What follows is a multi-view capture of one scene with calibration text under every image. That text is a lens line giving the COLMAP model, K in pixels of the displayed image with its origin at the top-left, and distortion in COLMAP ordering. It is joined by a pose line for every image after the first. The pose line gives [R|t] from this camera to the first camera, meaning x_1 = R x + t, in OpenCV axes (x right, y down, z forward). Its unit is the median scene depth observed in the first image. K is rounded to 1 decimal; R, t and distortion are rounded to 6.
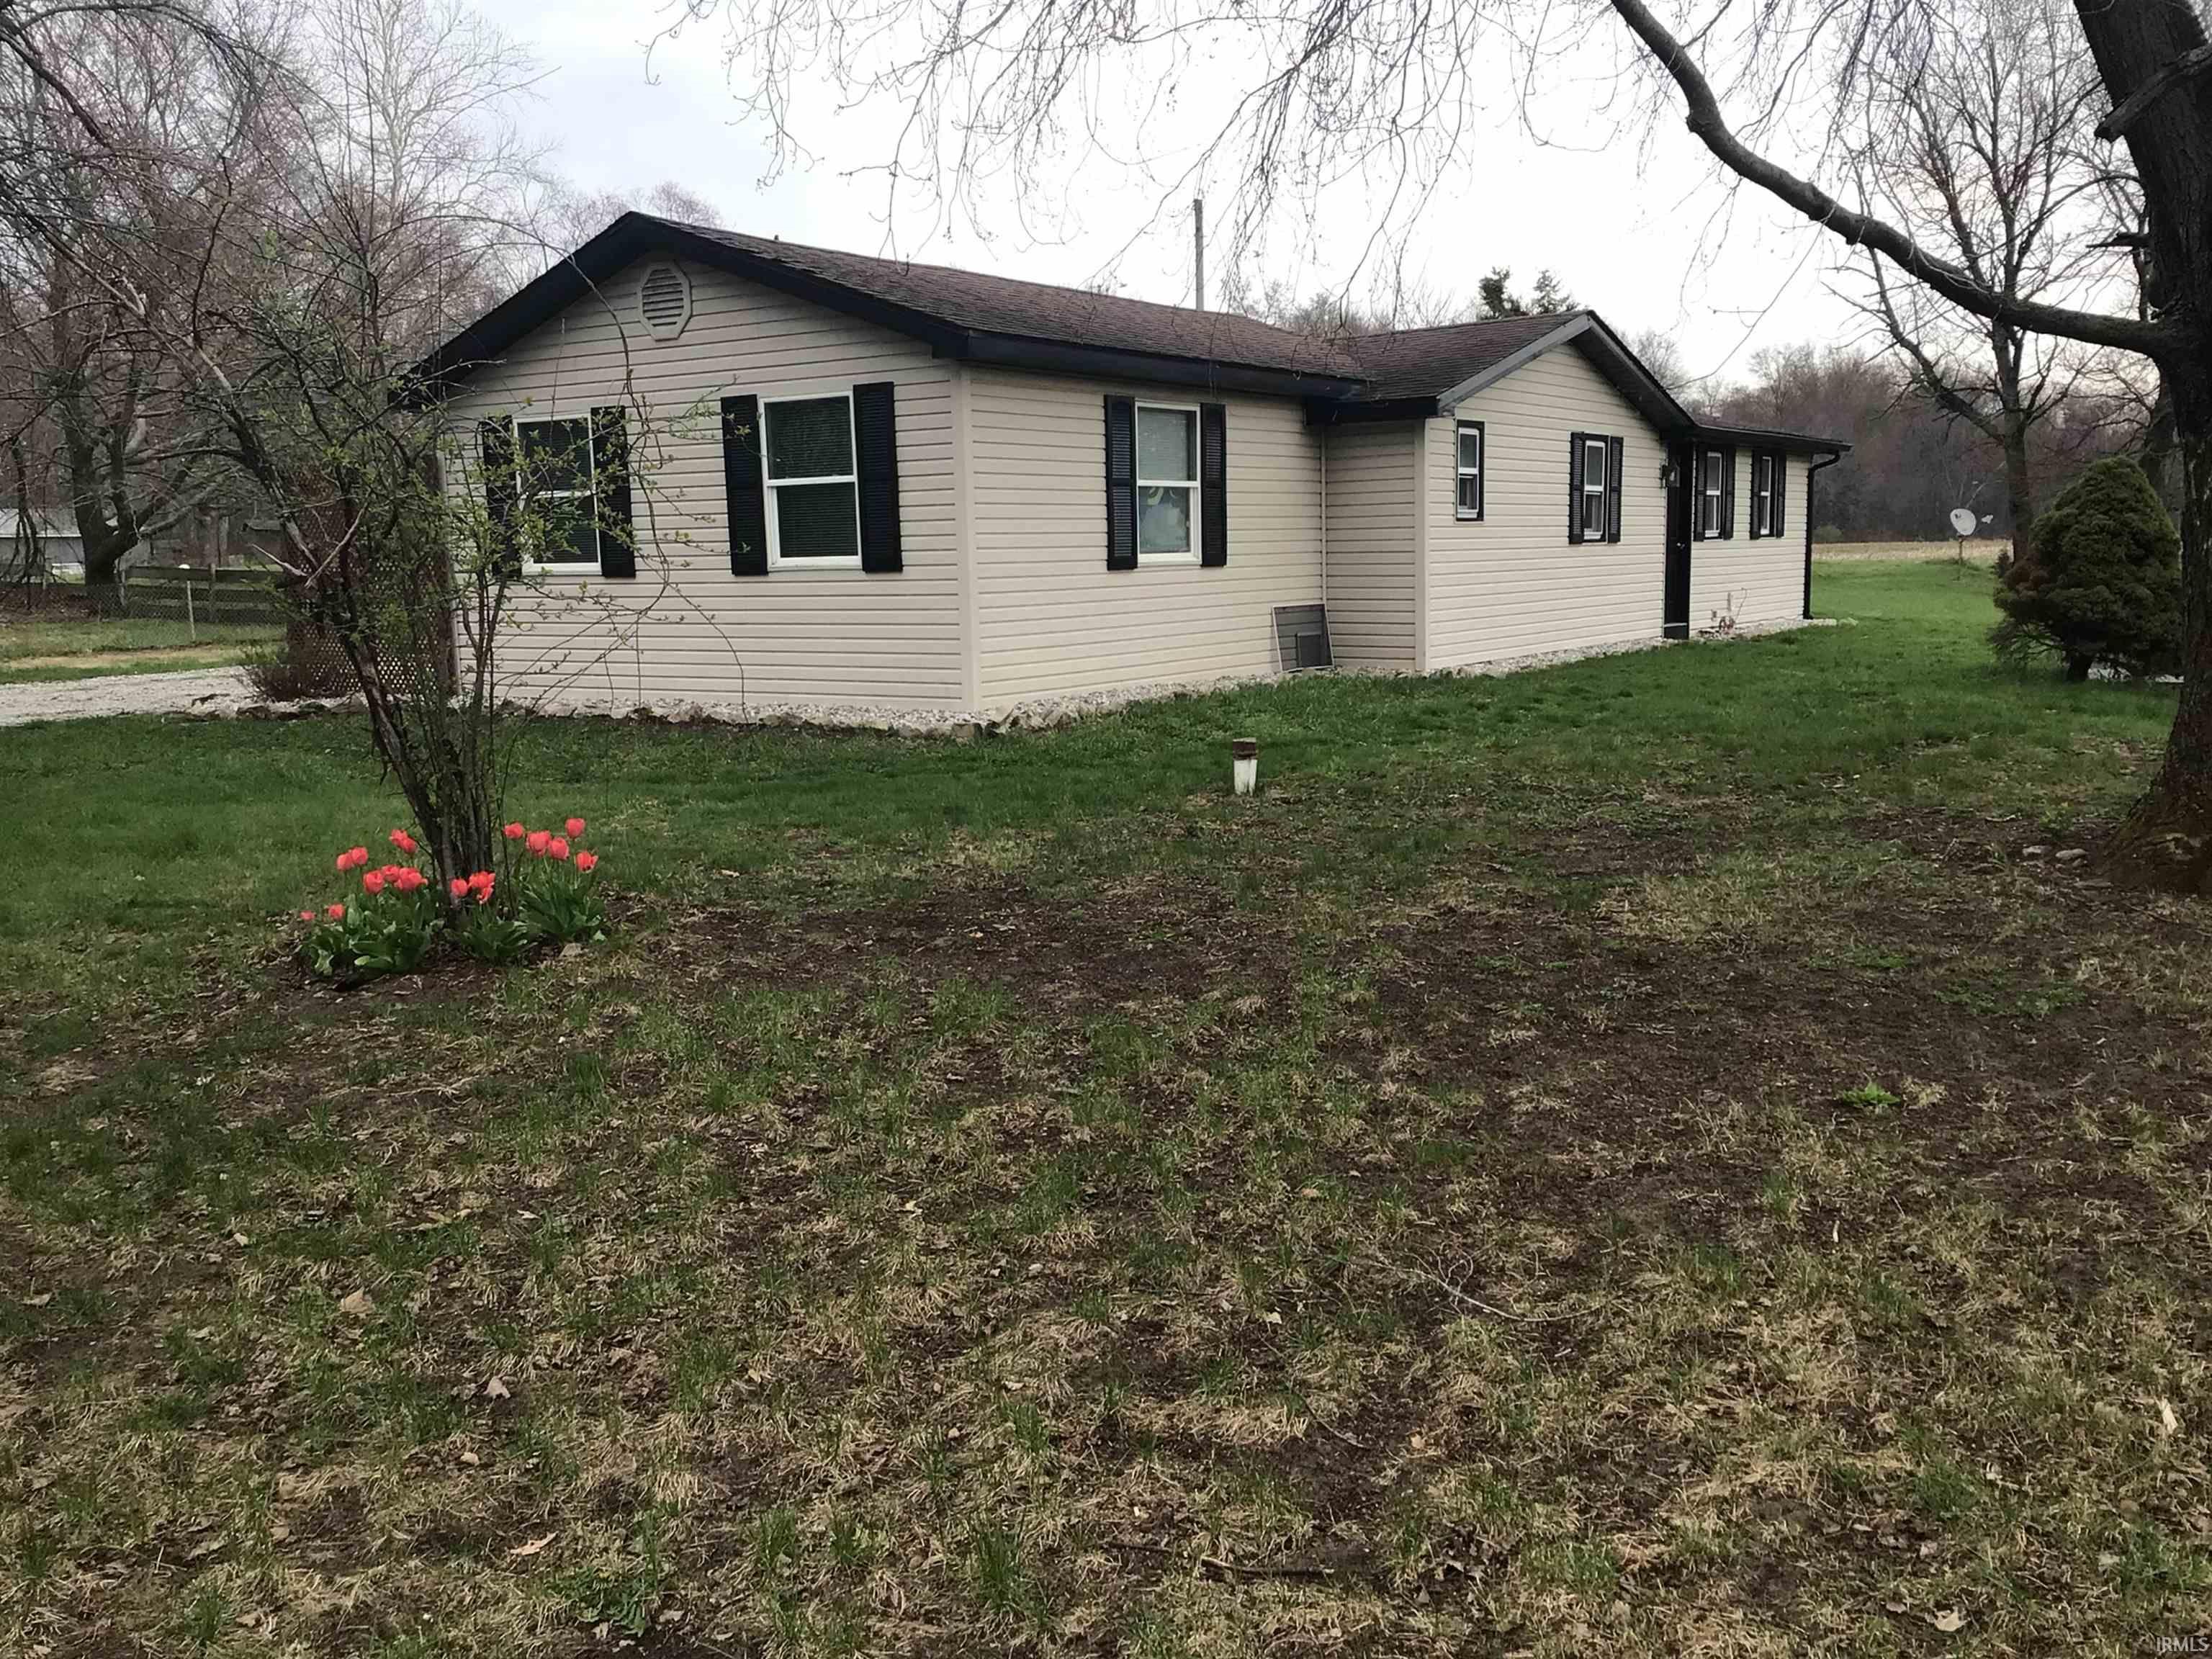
lens RADIAL K [[2013.7, 0, 1106.0], [0, 2013.7, 829.5], [0, 0, 1]] dist [0.018087, -0.145234]
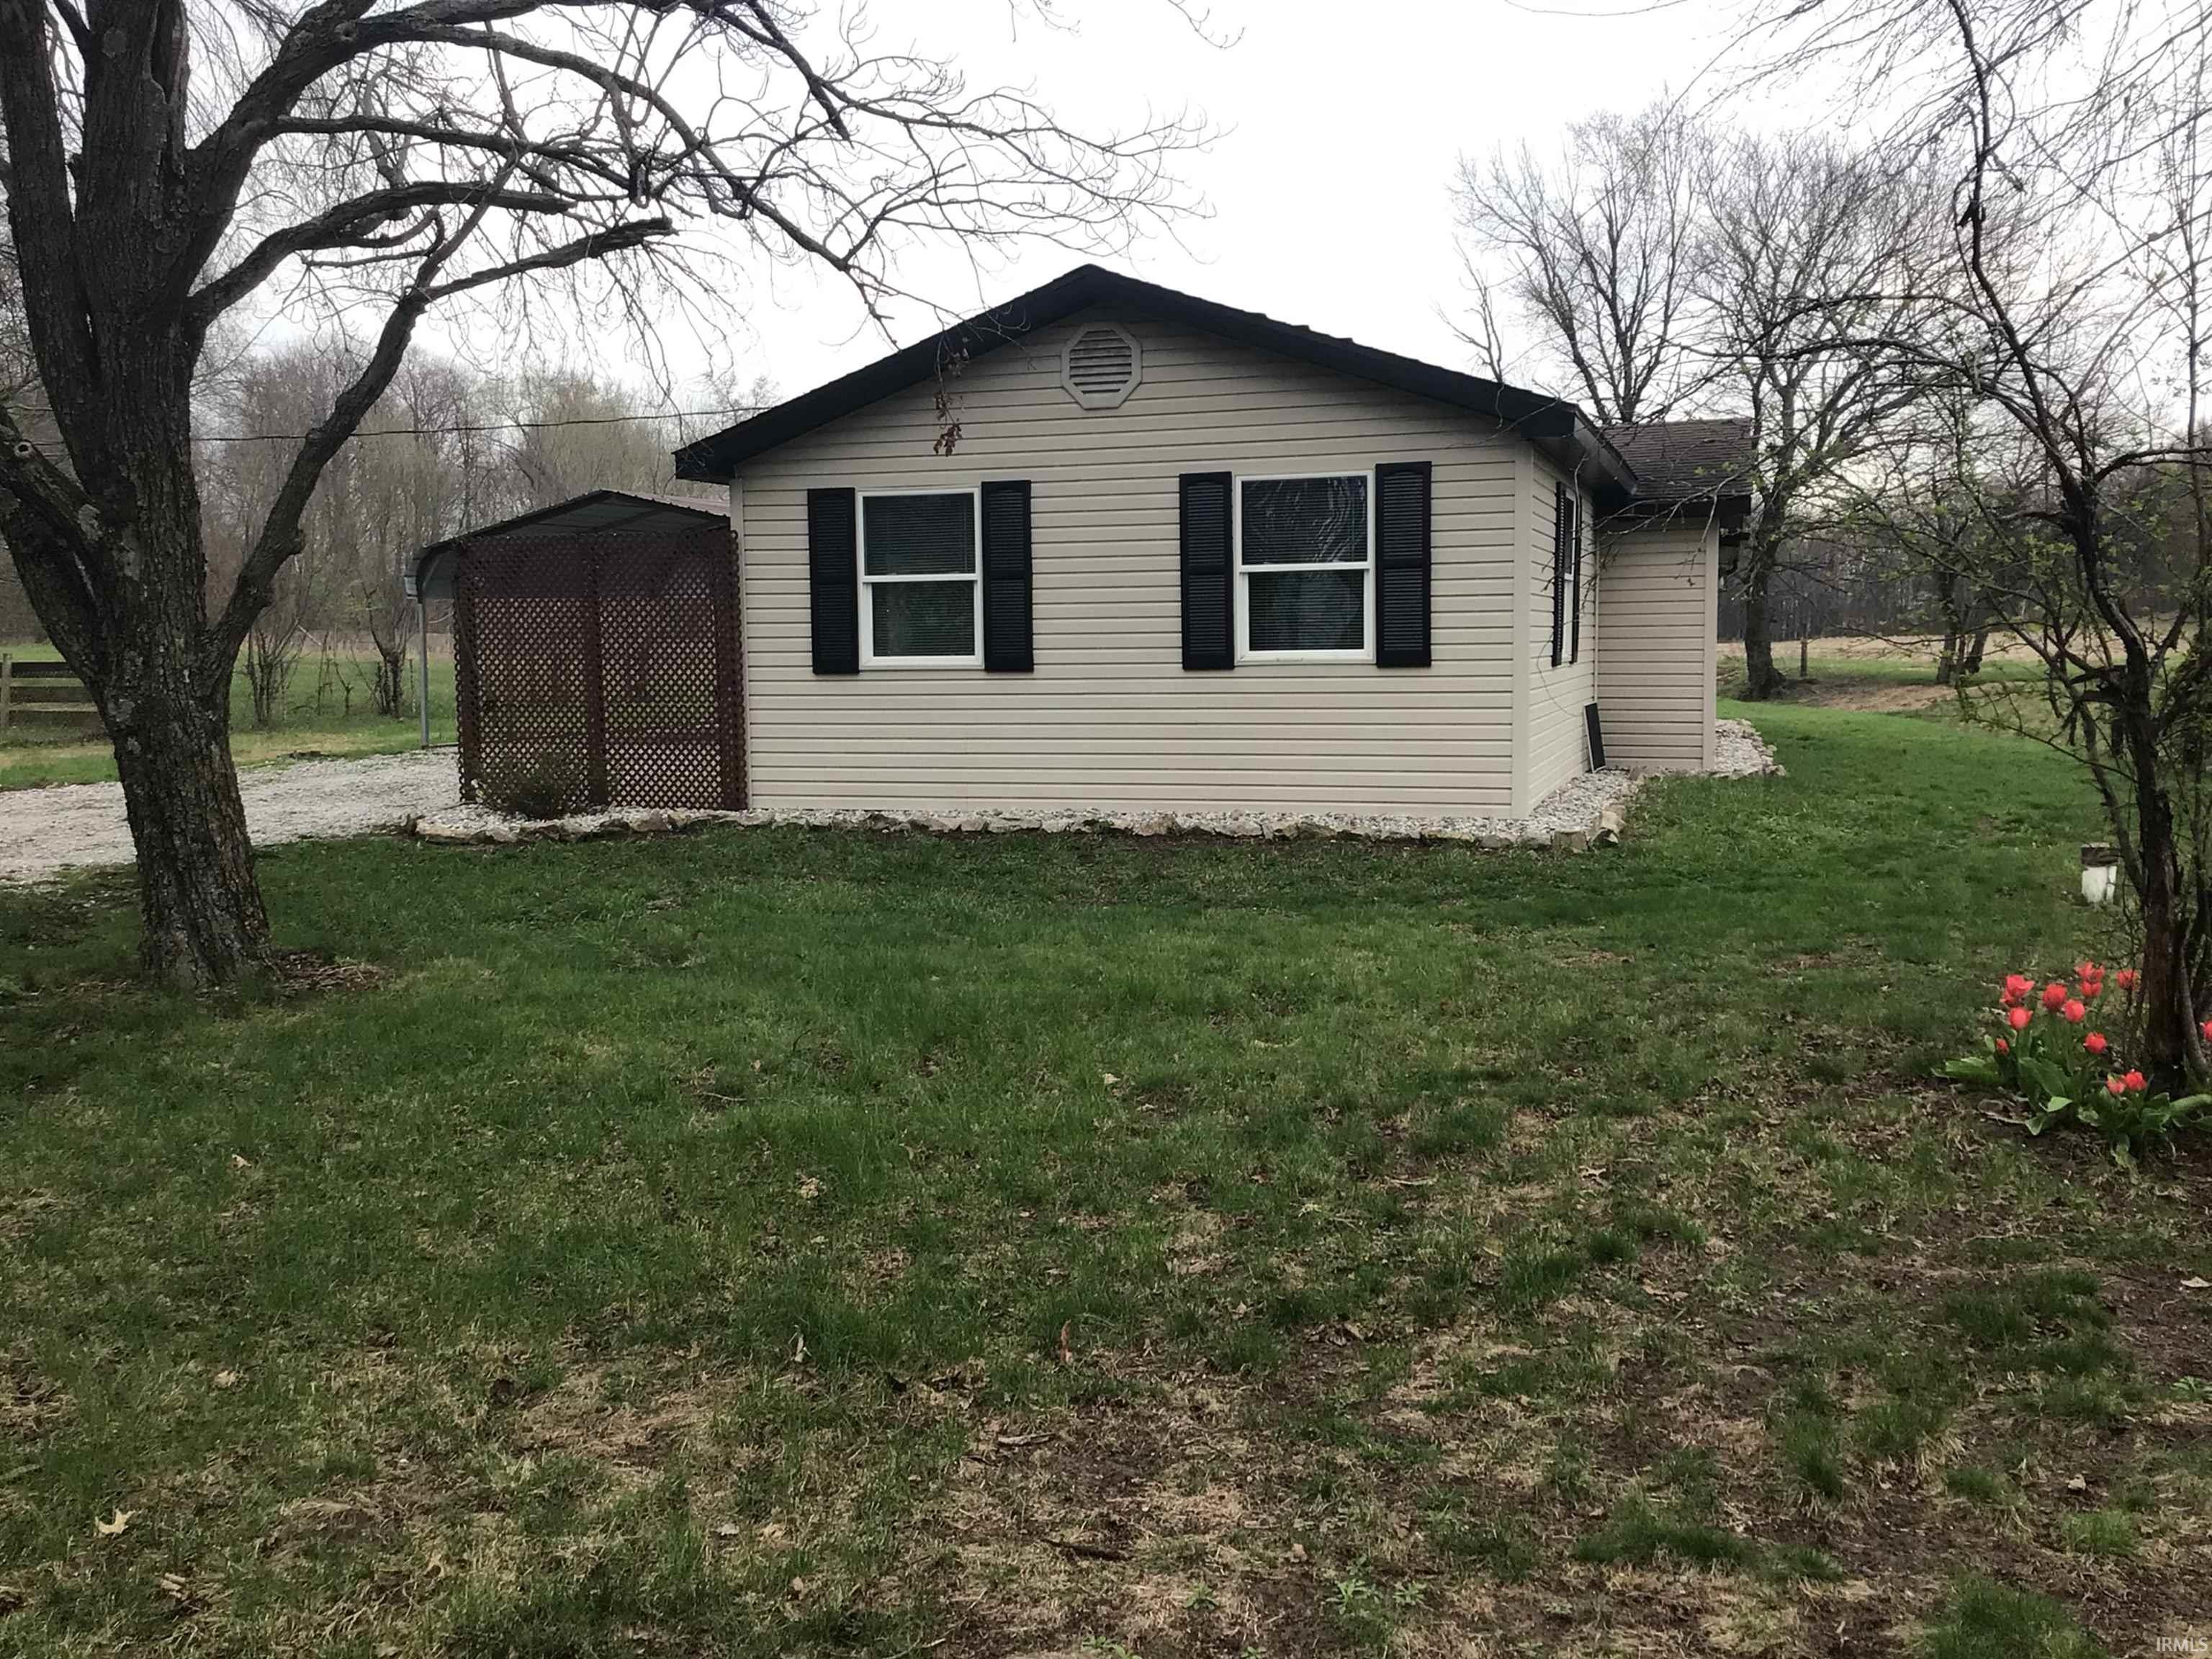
lens RADIAL K [[2013.7, 0, 1106.0], [0, 2013.7, 829.5], [0, 0, 1]] dist [0.018087, -0.145234]
pose [[0.975422, -0.009163, 0.220156, -0.425439], [0.021042, 0.998442, -0.051675, -0.009530], [-0.219339, 0.055038, 0.974095, 0.137606]]
